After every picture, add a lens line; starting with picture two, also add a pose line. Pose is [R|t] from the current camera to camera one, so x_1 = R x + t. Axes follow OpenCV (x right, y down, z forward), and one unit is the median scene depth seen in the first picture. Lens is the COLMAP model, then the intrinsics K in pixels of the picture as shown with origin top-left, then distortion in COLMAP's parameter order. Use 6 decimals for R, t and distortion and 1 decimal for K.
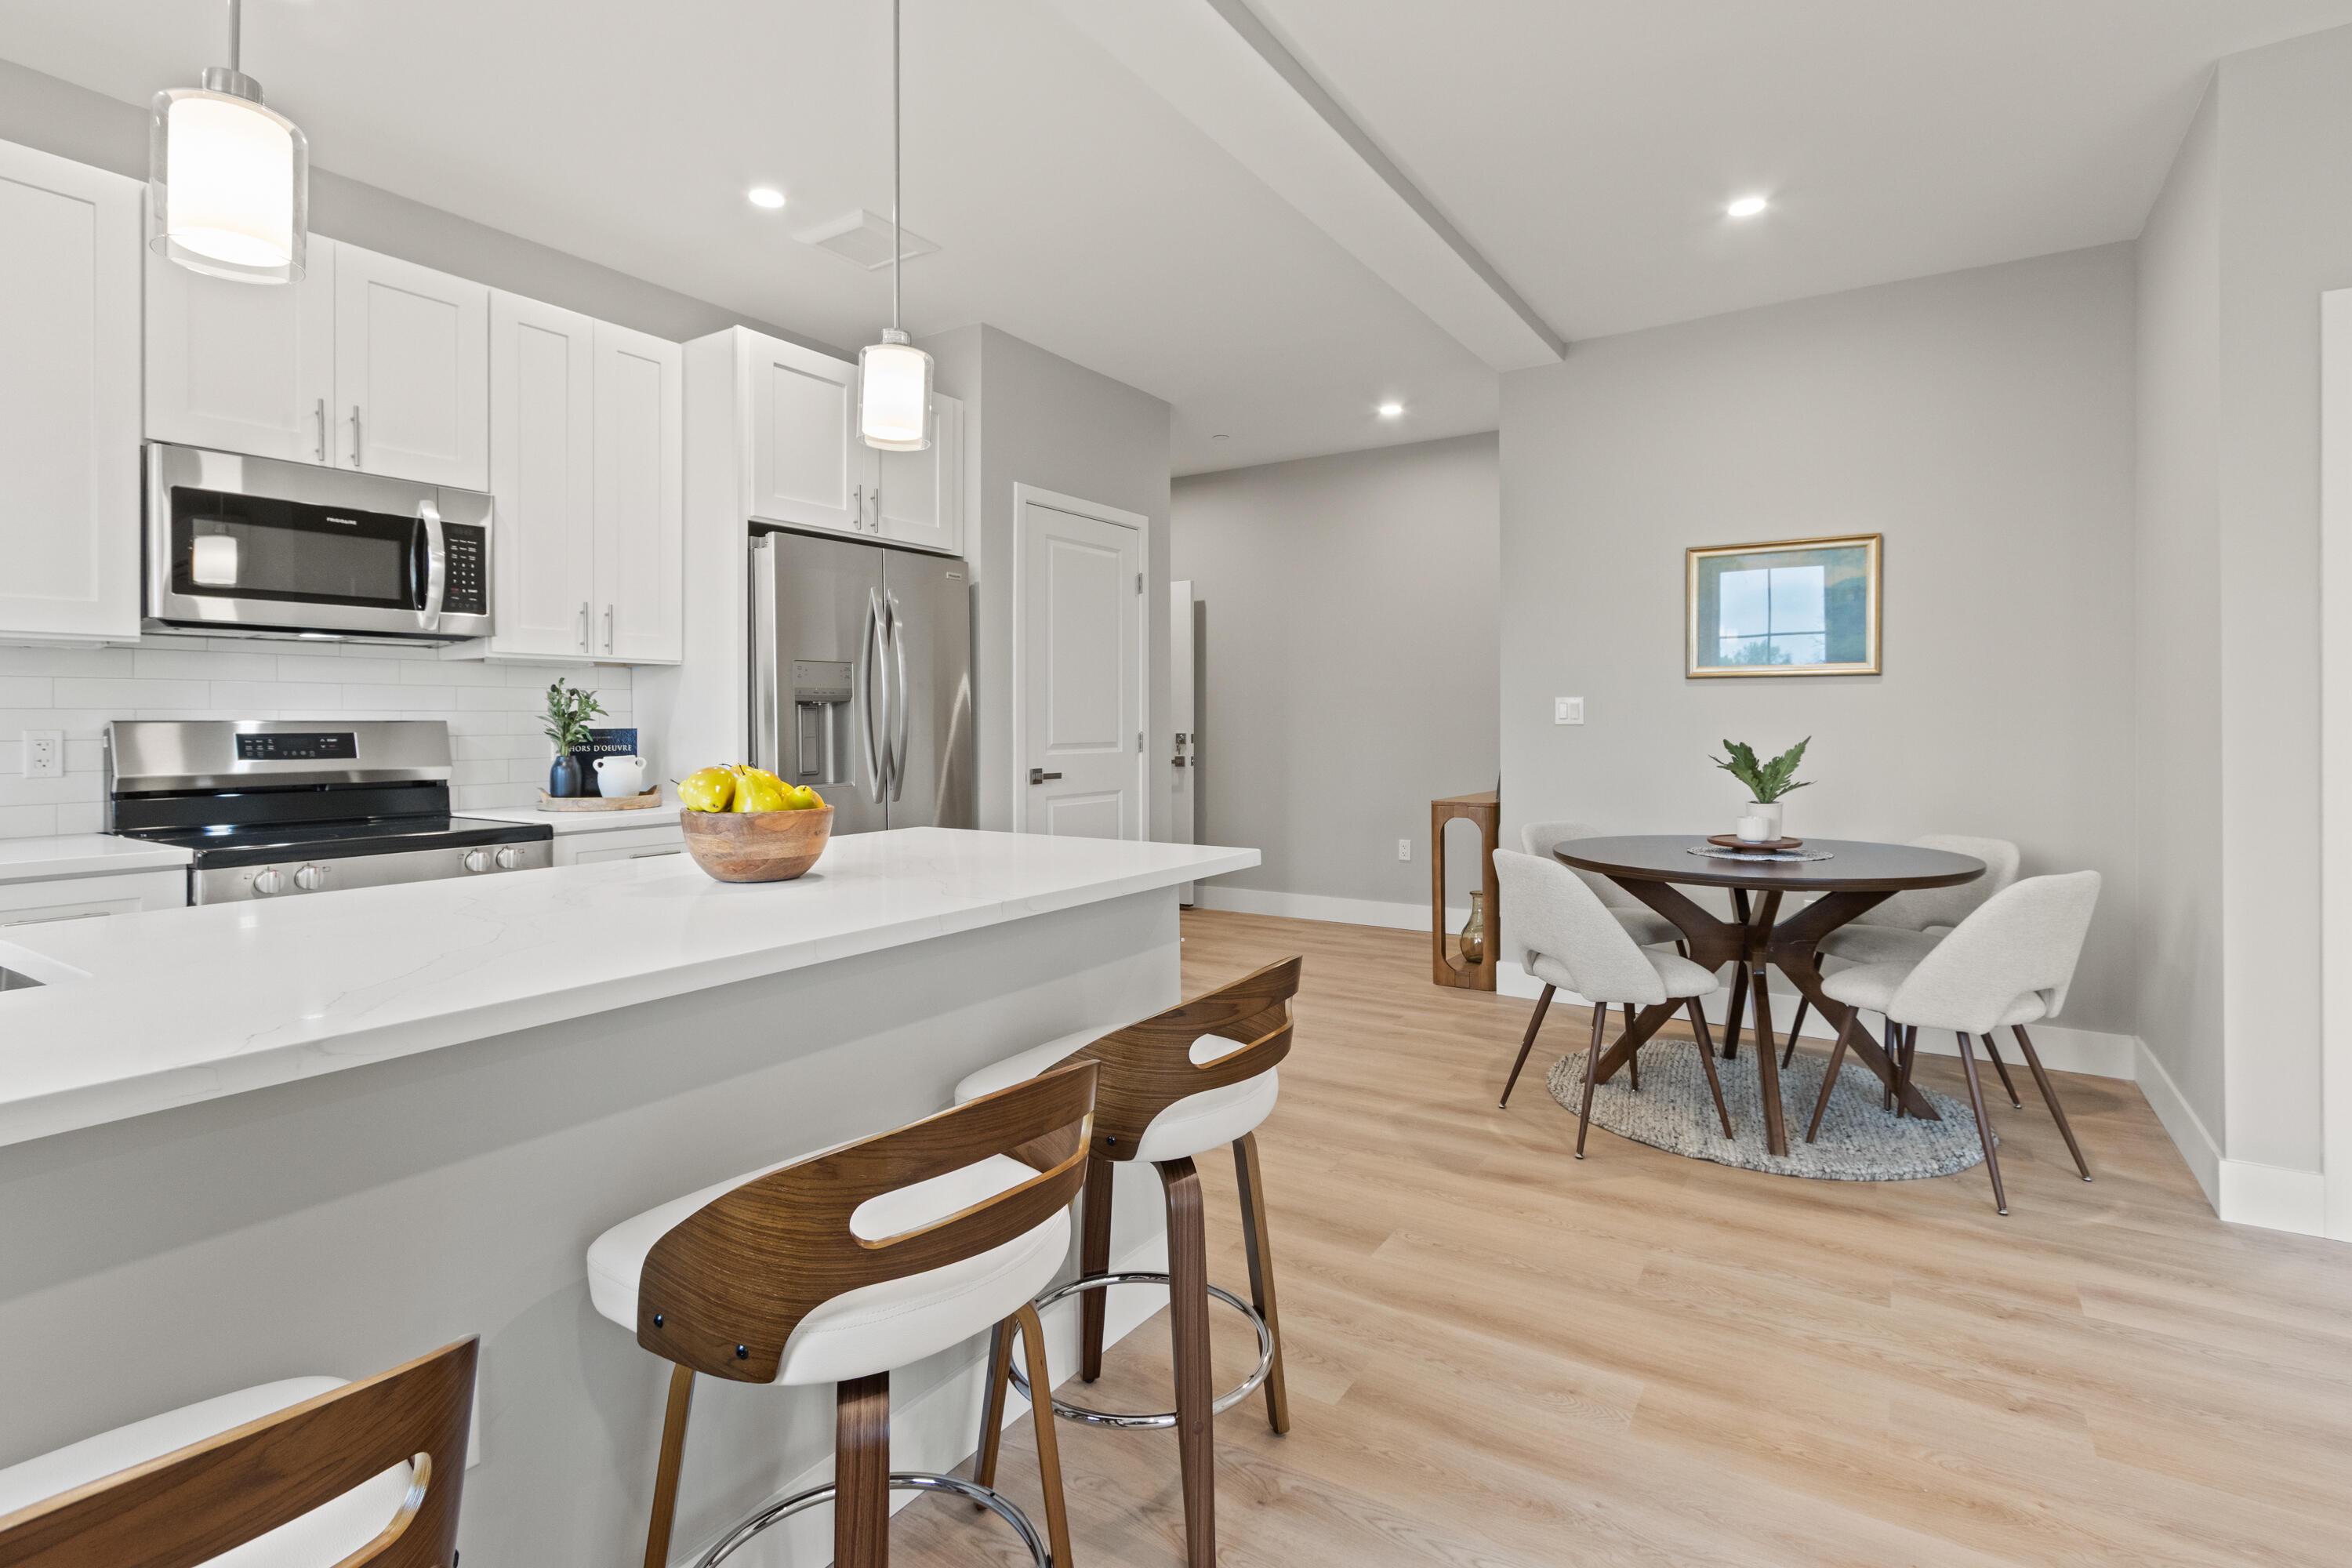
lens RADIAL K [[1134.8, 0, 1154.3], [0, 1134.8, 713.9], [0, 0, 1]] dist [0.004059, -0.001388]
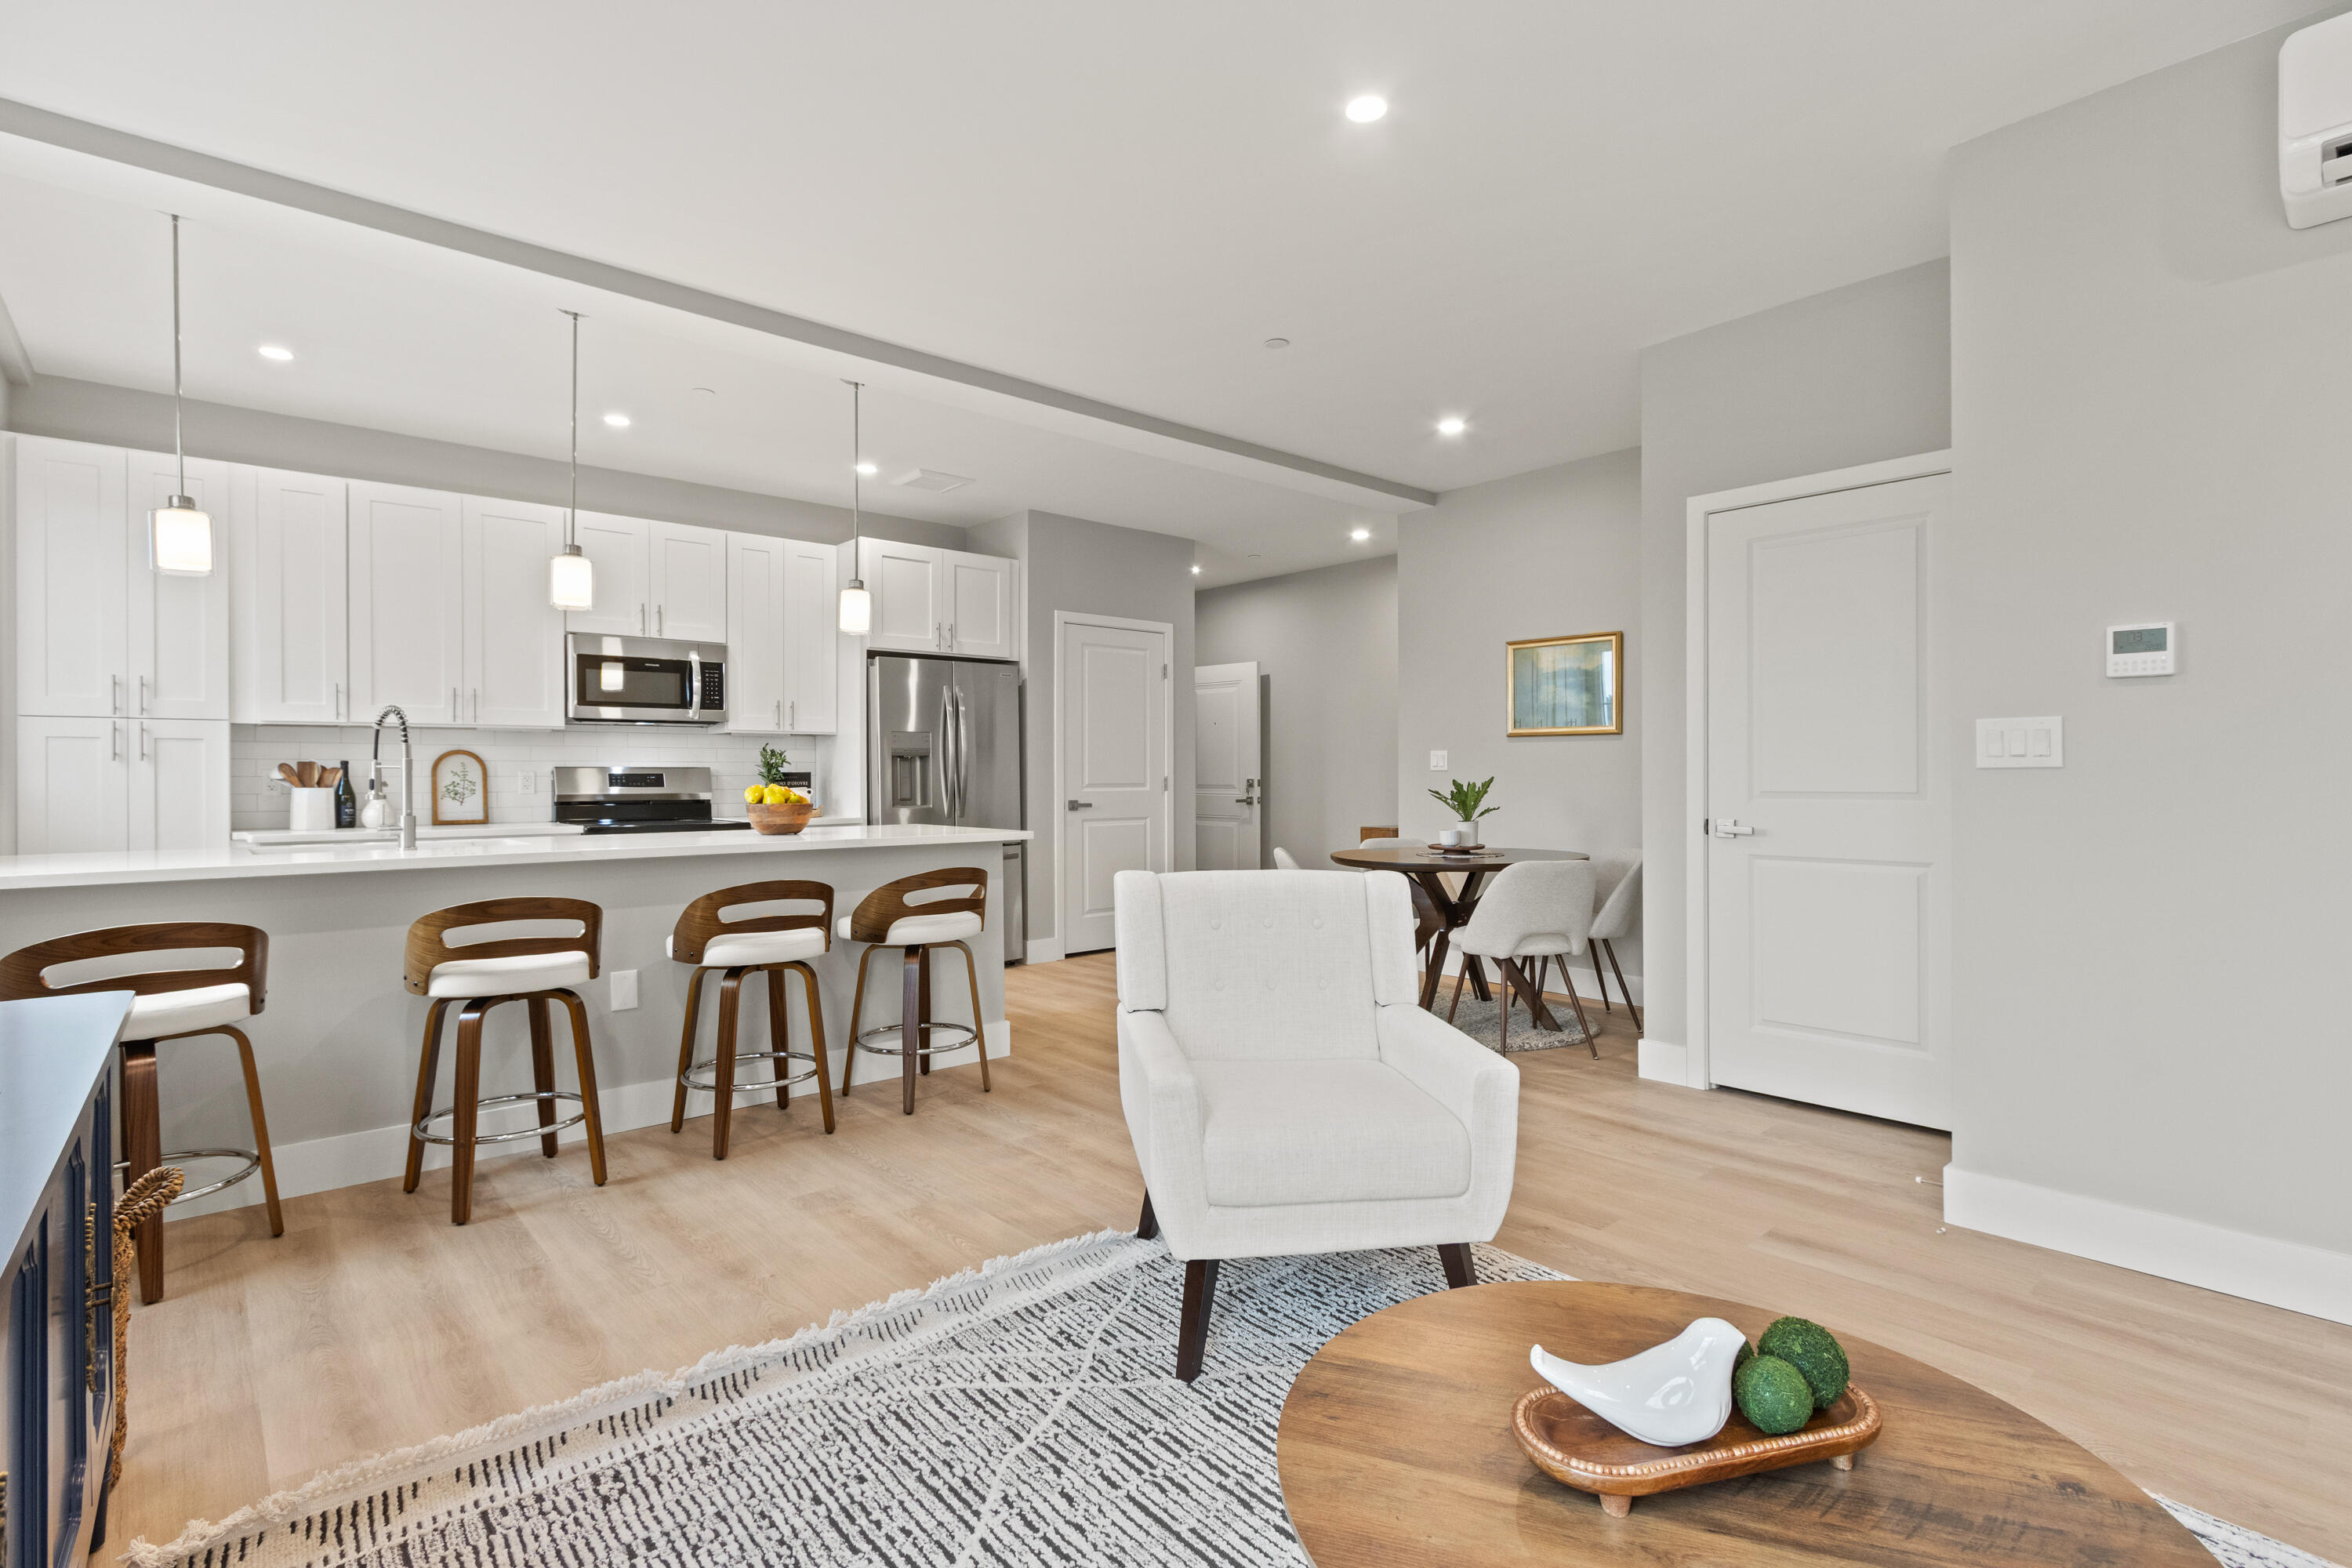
lens RADIAL K [[1134.8, 0, 1178.4], [0, 1134.8, 777.3], [0, 0, 1]] dist [0.004059, -0.001388]
pose [[0.964800, 0.000941, -0.262983, 0.578358], [0.001576, 0.999955, 0.009358, 0.006046], [0.262980, -0.009443, 0.964755, -0.558079]]
